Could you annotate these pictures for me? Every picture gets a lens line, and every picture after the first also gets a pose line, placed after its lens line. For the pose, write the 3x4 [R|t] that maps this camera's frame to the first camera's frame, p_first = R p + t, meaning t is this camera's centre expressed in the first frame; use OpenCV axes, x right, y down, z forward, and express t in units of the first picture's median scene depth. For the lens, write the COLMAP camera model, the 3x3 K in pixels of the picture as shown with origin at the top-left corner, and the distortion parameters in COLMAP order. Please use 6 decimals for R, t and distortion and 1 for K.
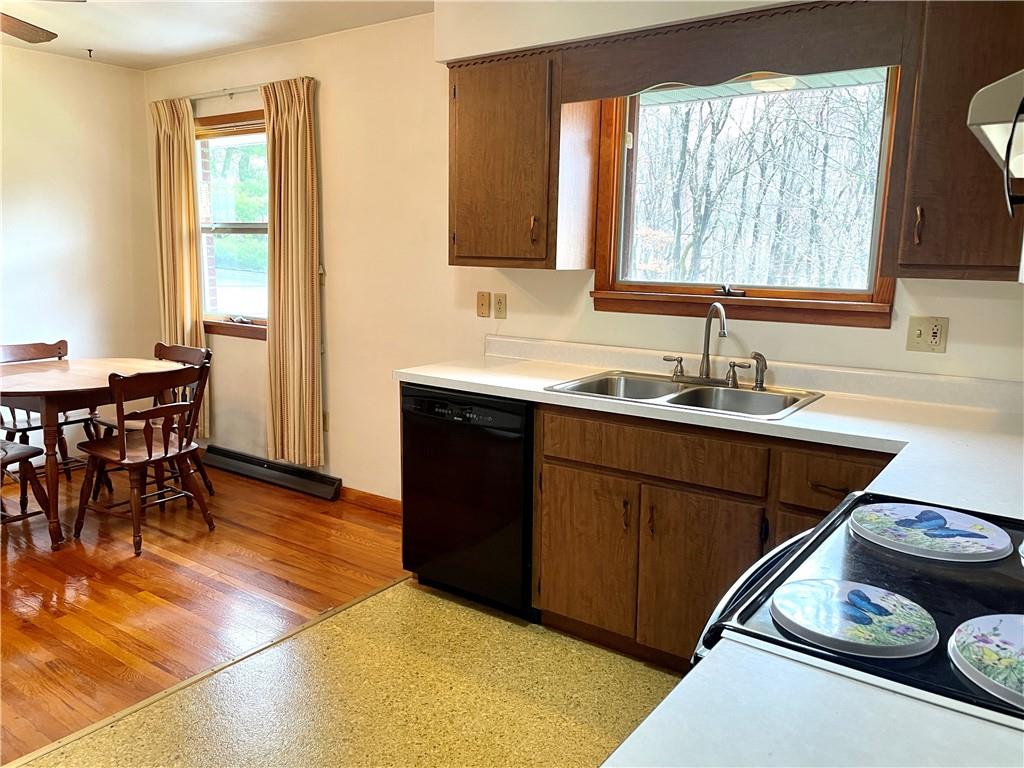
lens RADIAL K [[771.2, 0, 517.4], [0, 771.2, 382.8], [0, 0, 1]] dist [0.095113, -0.124525]
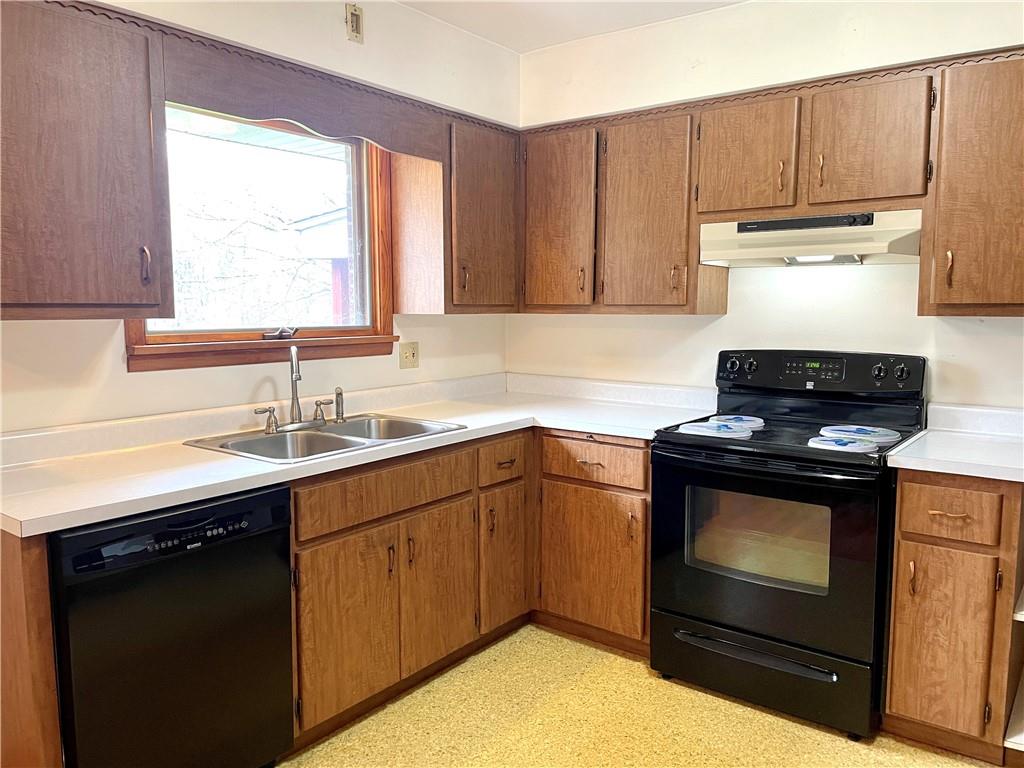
lens RADIAL K [[771.2, 0, 513.5], [0, 771.2, 383.8], [0, 0, 1]] dist [0.095113, -0.124525]
pose [[0.032890, -0.120137, 0.992212, -0.696934], [0.168419, 0.979219, 0.112981, -0.115580], [-0.985167, 0.163392, 0.052440, 0.651036]]
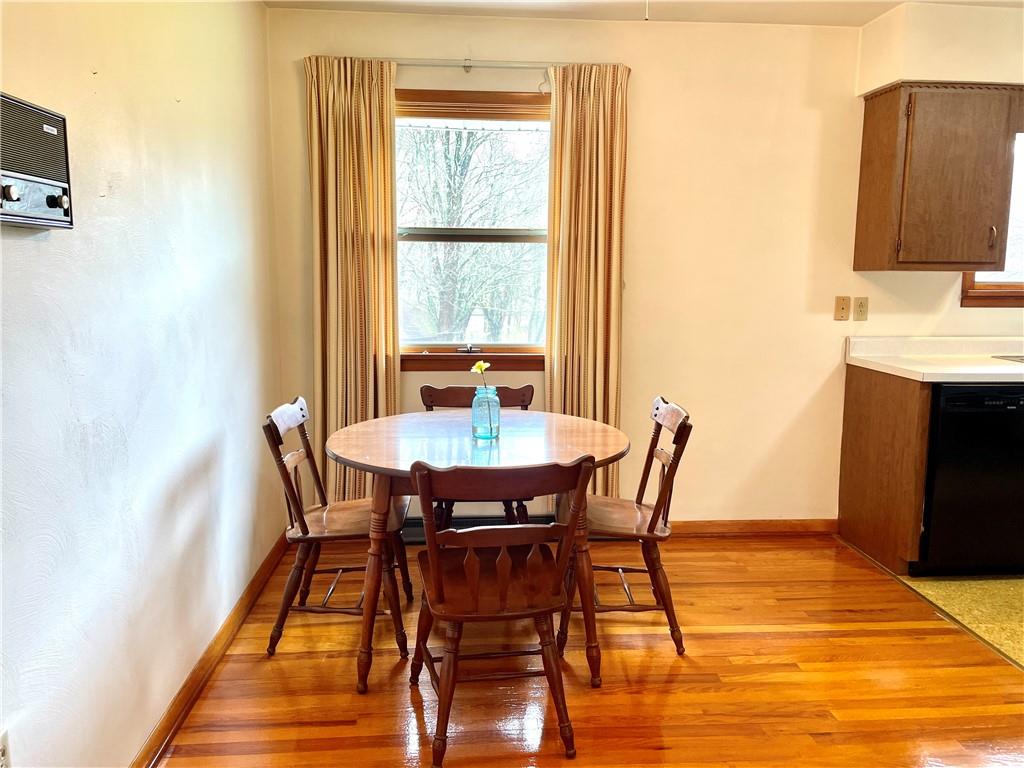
lens RADIAL K [[771.2, 0, 513.0], [0, 771.2, 378.2], [0, 0, 1]] dist [0.095113, -0.124525]
pose [[0.771450, -0.098091, 0.628684, -1.284228], [0.113909, 0.993375, 0.015217, -0.089817], [-0.626011, 0.059874, 0.777512, 0.555313]]
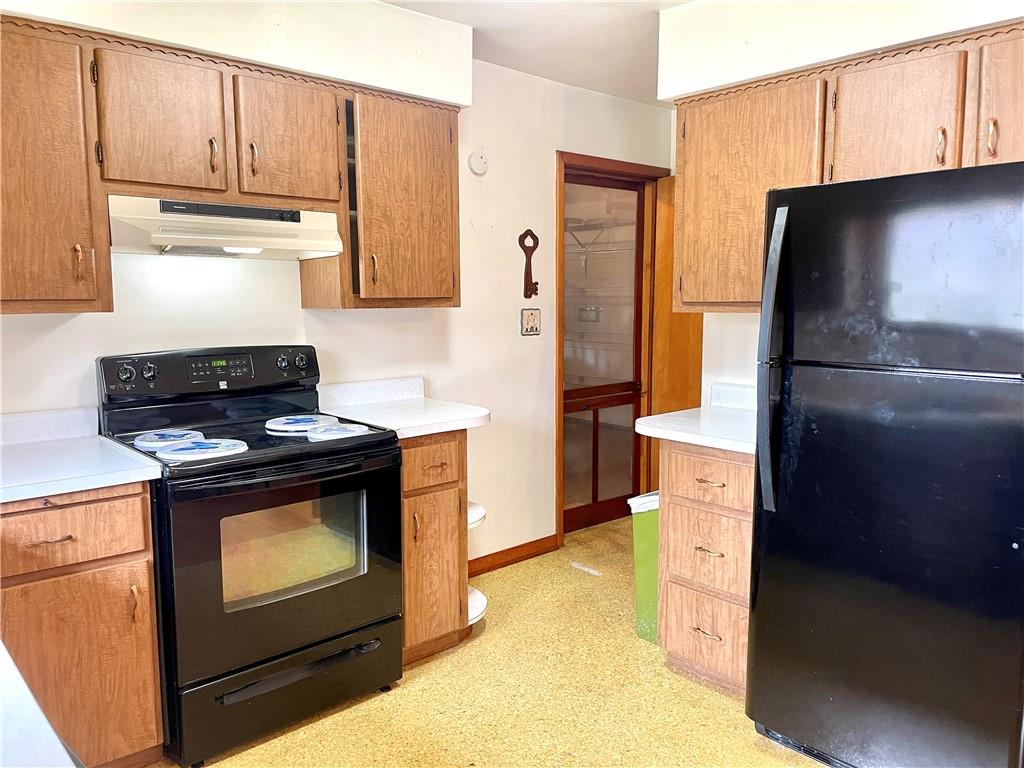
lens RADIAL K [[771.2, 0, 517.4], [0, 771.2, 382.7], [0, 0, 1]] dist [0.095113, -0.124525]
pose [[-0.977397, -0.040978, 0.207401, -0.232282], [0.019764, 0.959026, 0.282627, -0.196514], [-0.210485, 0.280338, -0.936540, 1.129615]]
